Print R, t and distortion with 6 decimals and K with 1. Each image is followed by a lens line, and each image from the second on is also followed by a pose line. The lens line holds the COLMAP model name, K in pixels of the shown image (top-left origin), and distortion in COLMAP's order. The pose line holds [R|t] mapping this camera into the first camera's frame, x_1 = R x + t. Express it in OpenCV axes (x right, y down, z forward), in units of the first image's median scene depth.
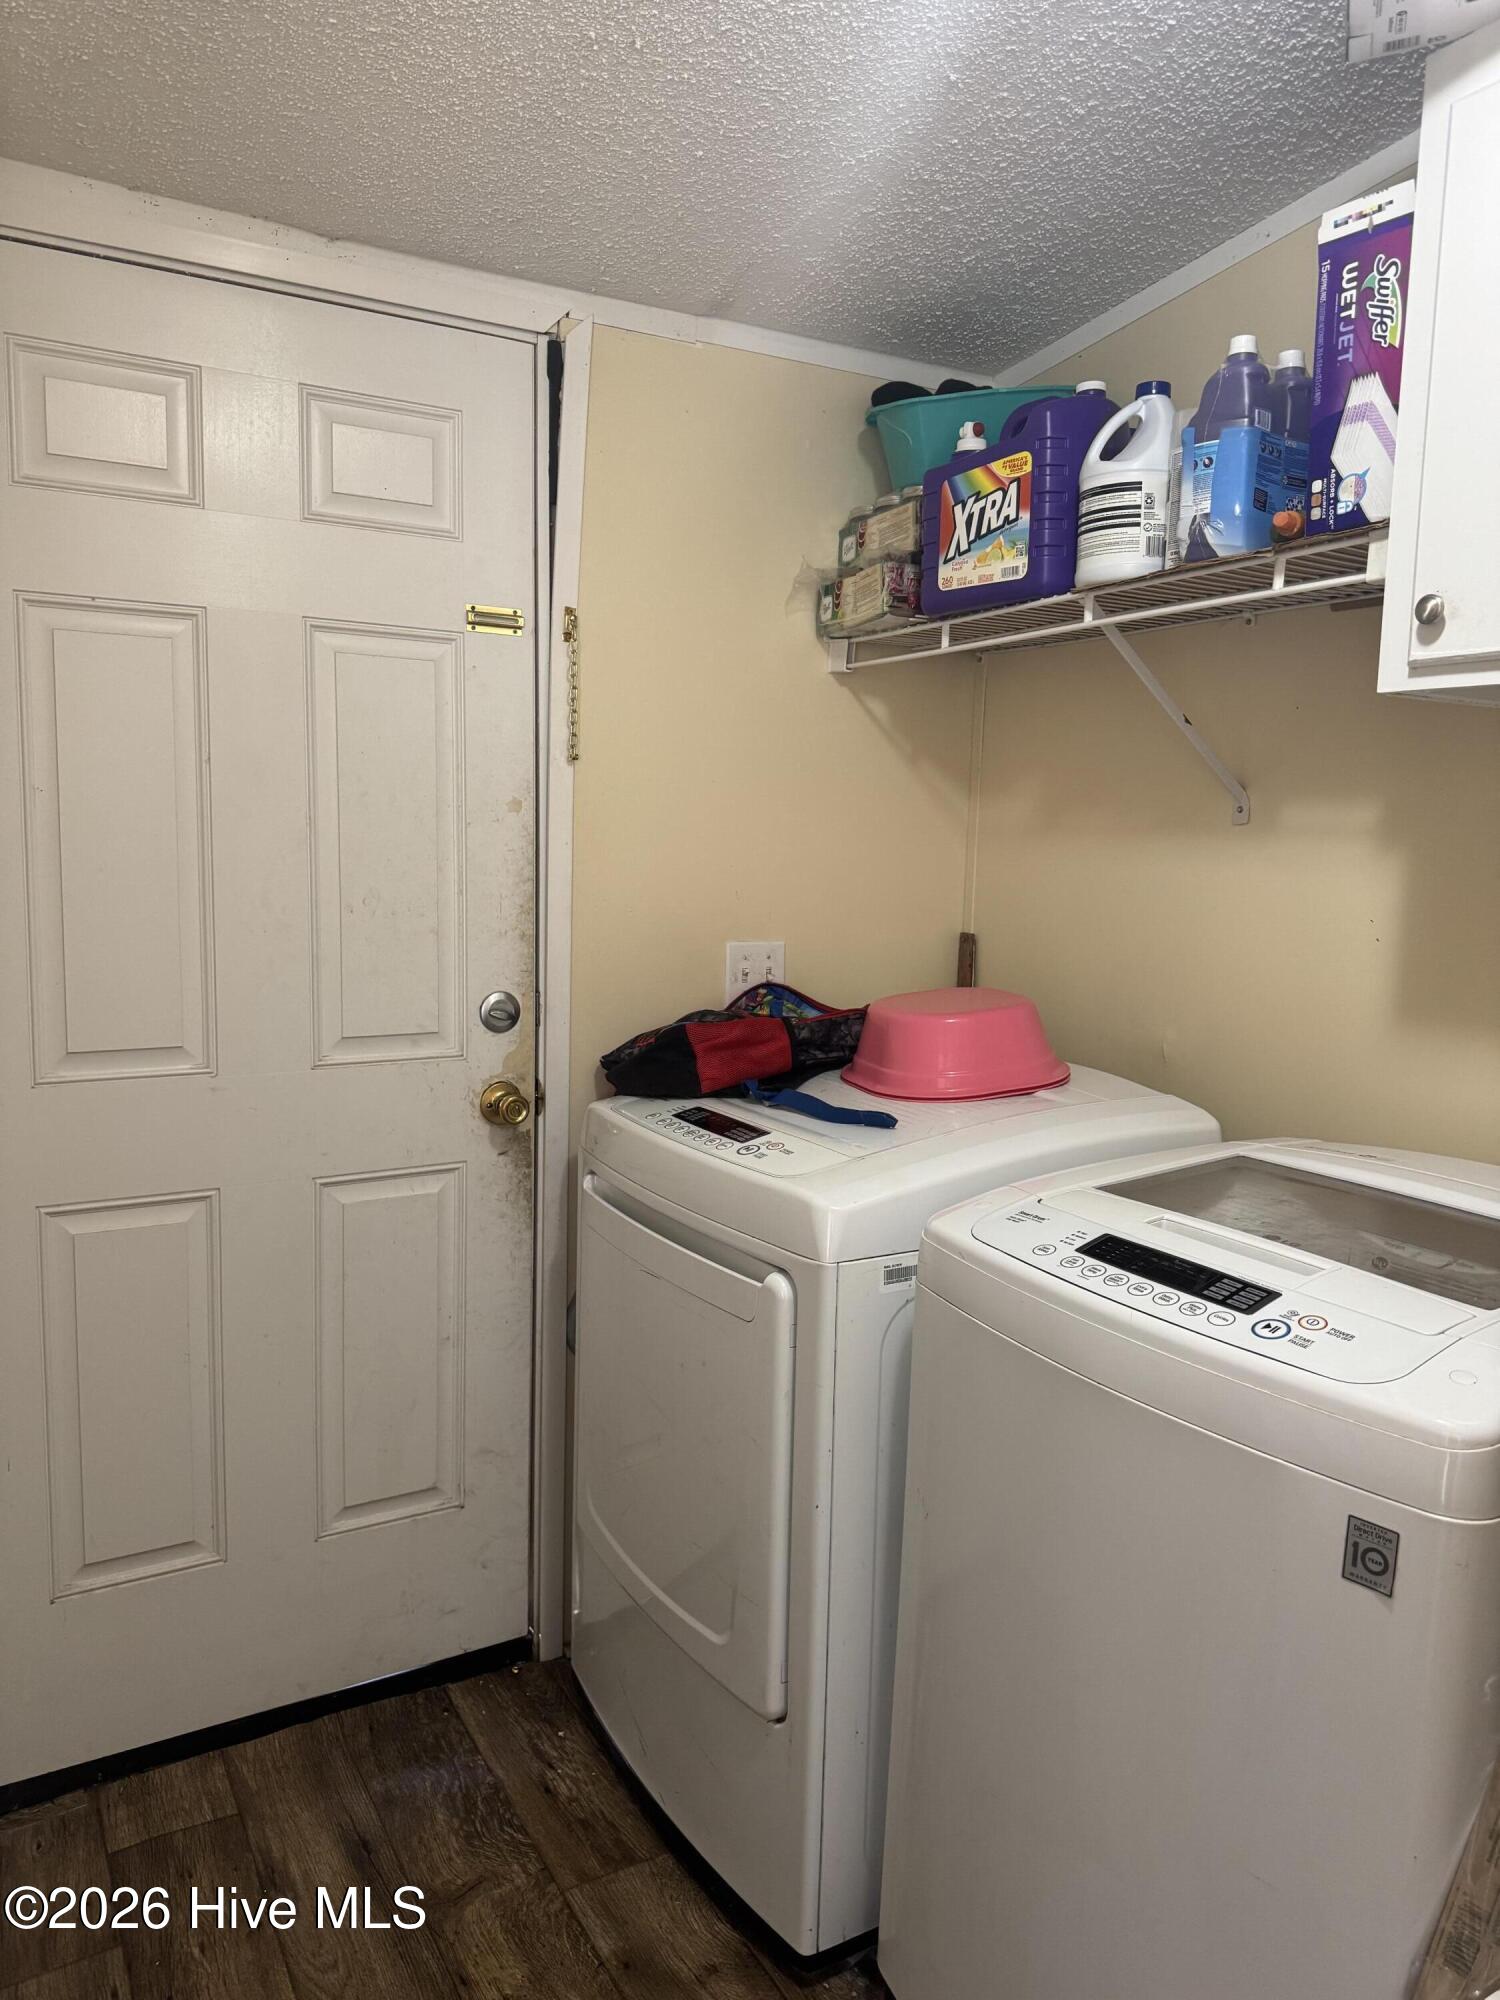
lens RADIAL K [[1418.8, 0, 749.4], [0, 1418.8, 997.2], [0, 0, 1]] dist [0.014434, -0.014164]
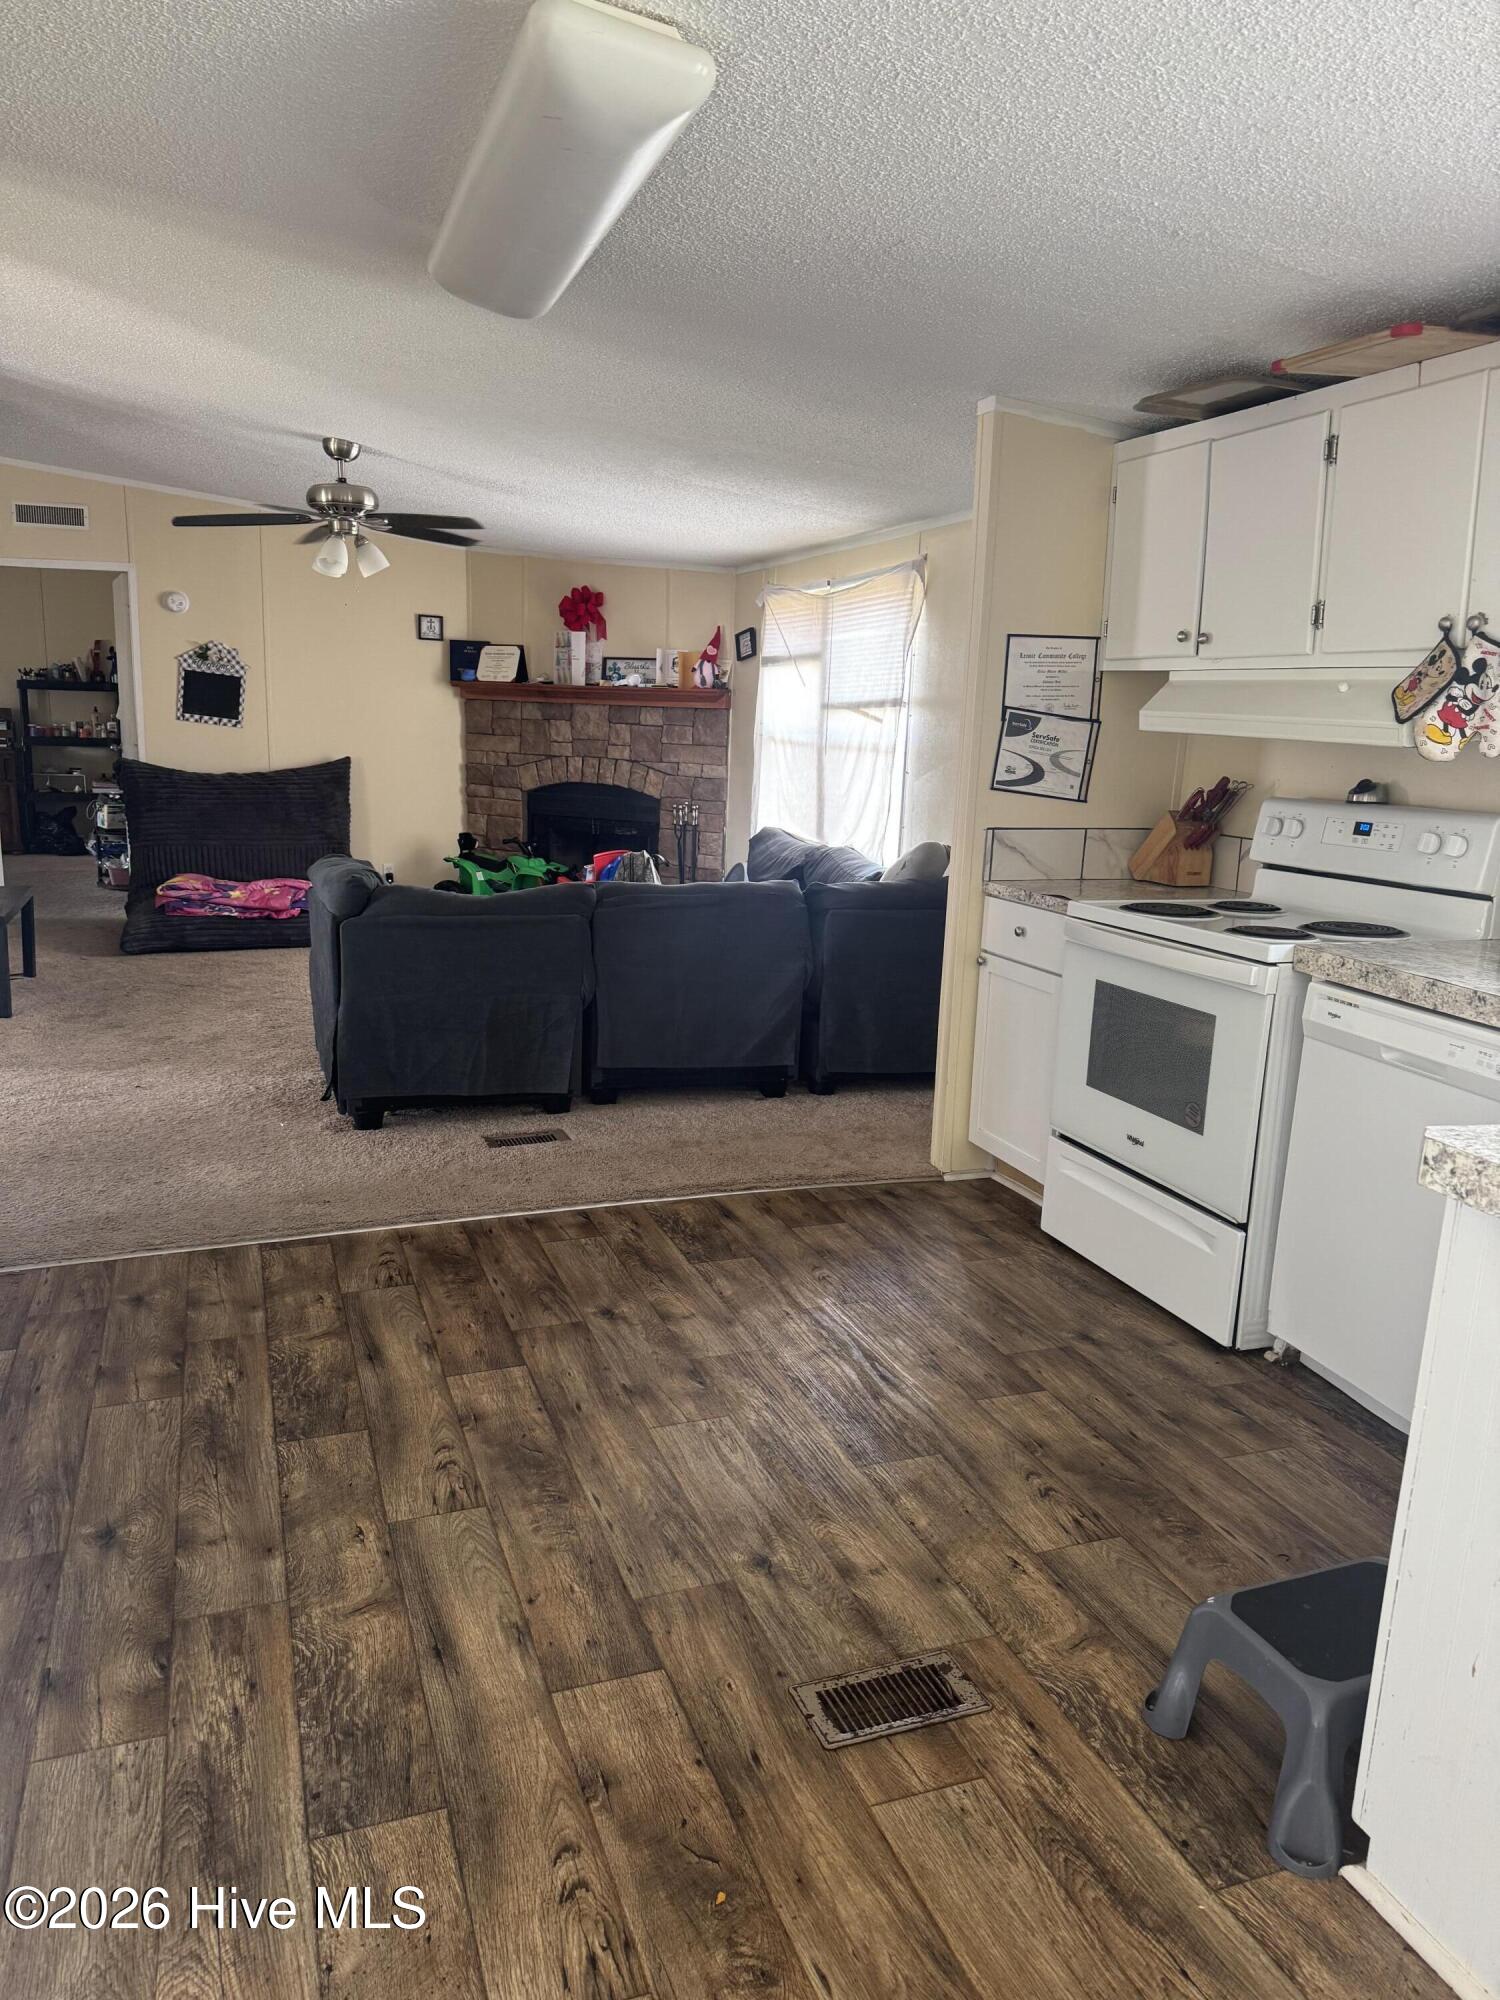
lens RADIAL K [[1418.8, 0, 745.4], [0, 1418.8, 1000.0], [0, 0, 1]] dist [0.014434, -0.014164]
pose [[-0.984108, -0.079126, 0.158966, -0.606800], [-0.023605, 0.945579, 0.324536, -0.226932], [-0.175994, 0.315626, -0.932419, 1.734900]]
